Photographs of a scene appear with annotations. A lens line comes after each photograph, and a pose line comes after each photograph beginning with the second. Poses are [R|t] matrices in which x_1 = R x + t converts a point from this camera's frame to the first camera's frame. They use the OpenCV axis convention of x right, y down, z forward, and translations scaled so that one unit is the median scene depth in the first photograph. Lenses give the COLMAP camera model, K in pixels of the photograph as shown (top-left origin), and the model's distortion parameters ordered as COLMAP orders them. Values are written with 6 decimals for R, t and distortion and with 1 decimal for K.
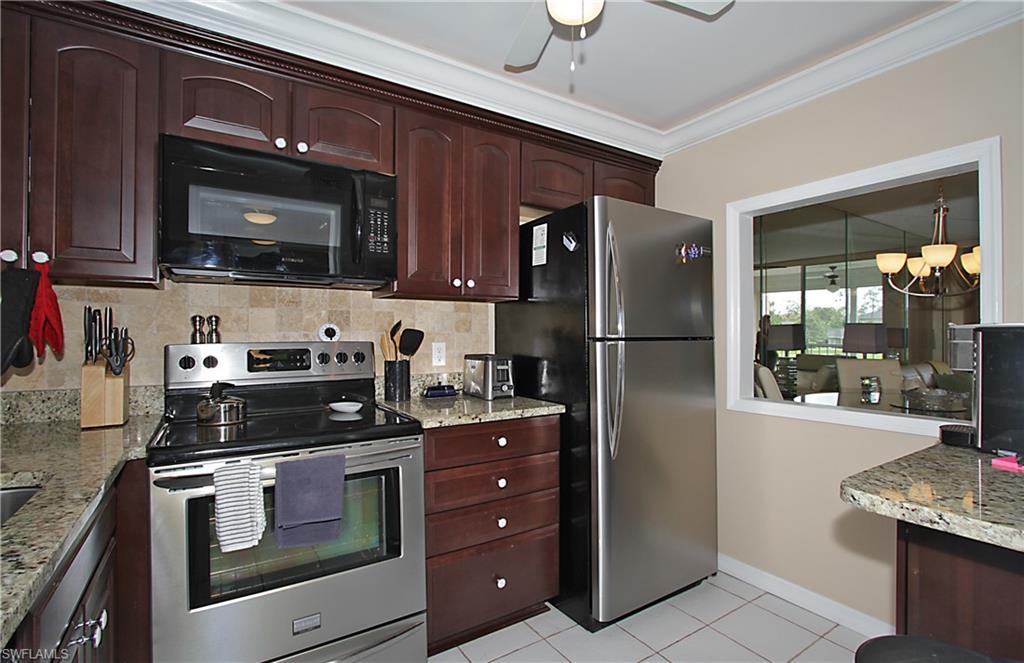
lens RADIAL K [[482.3, 0, 517.6], [0, 482.3, 334.5], [0, 0, 1]] dist [-0.029354, 0.003270]
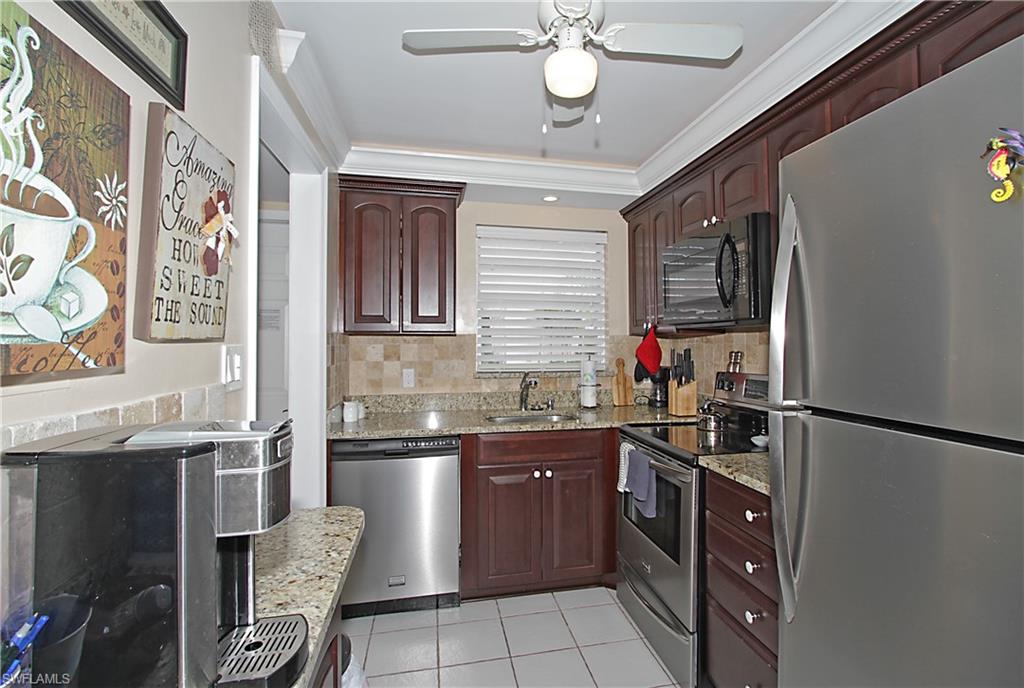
lens RADIAL K [[474.7, 0, 513.6], [0, 474.7, 339.2], [0, 0, 1]] dist [-0.030058, 0.002591]
pose [[-0.381470, -0.004052, -0.924372, 0.843247], [0.003054, 0.999979, -0.005643, -0.070502], [0.924376, -0.004976, -0.381450, 0.923741]]
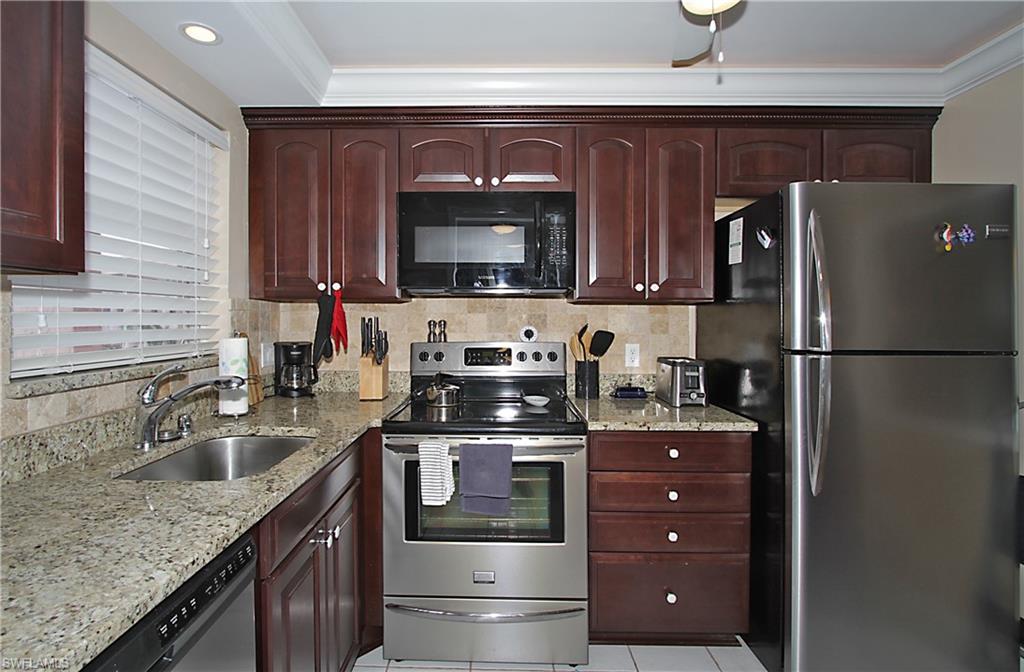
lens RADIAL K [[474.7, 0, 482.0], [0, 474.7, 324.0], [0, 0, 1]] dist [-0.030058, 0.002591]
pose [[0.817768, 0.011980, -0.575423, 0.192851], [-0.004130, 0.999880, 0.014948, -0.049483], [0.575533, -0.009848, 0.817719, 0.007439]]
